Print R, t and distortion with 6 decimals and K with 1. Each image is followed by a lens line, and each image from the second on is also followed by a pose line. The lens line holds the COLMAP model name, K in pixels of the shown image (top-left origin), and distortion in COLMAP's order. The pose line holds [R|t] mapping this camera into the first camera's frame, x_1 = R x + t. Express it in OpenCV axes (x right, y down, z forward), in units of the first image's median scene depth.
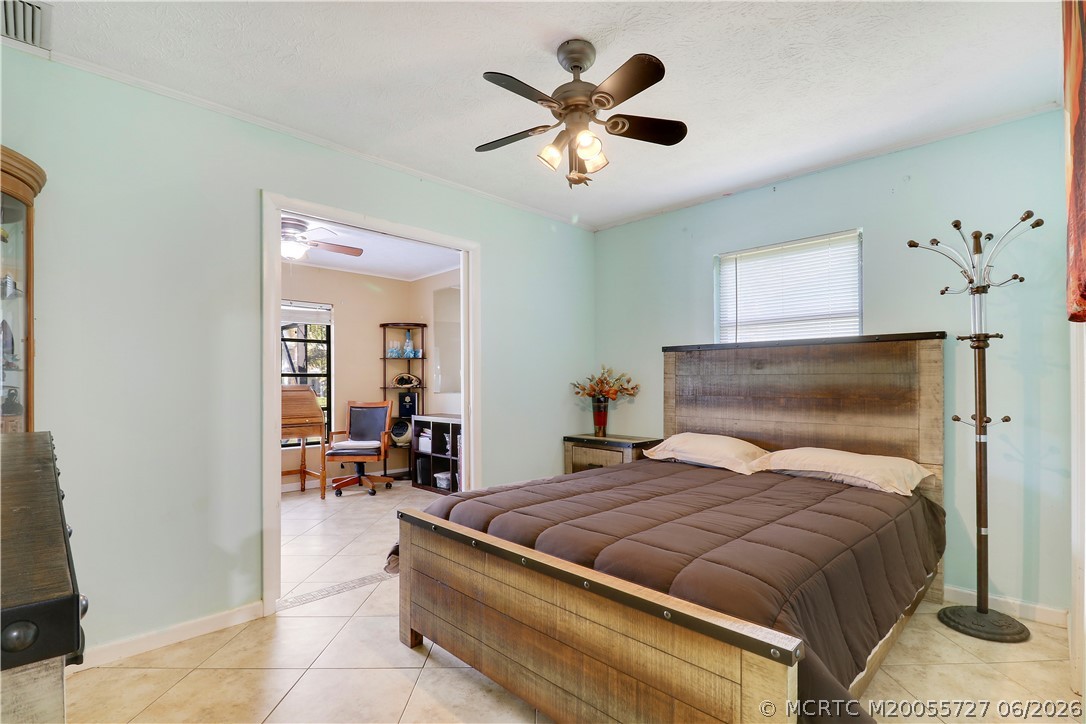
lens RADIAL K [[508.0, 0, 558.7], [0, 508.0, 382.5], [0, 0, 1]] dist [-0.001879, -0.010081]
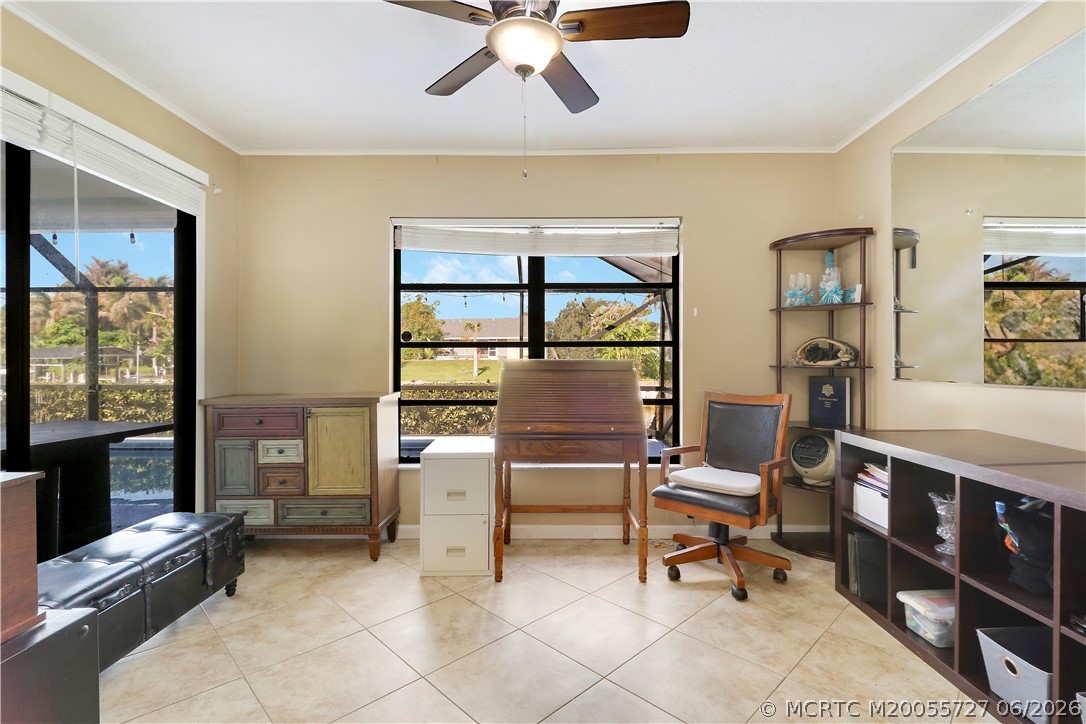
lens RADIAL K [[508.0, 0, 540.9], [0, 508.0, 359.3], [0, 0, 1]] dist [-0.001879, -0.010081]
pose [[0.684791, 0.004533, -0.728725, -0.139672], [-0.002141, 0.999989, 0.004208, 0.001949], [0.728736, -0.001322, 0.684793, 0.496696]]
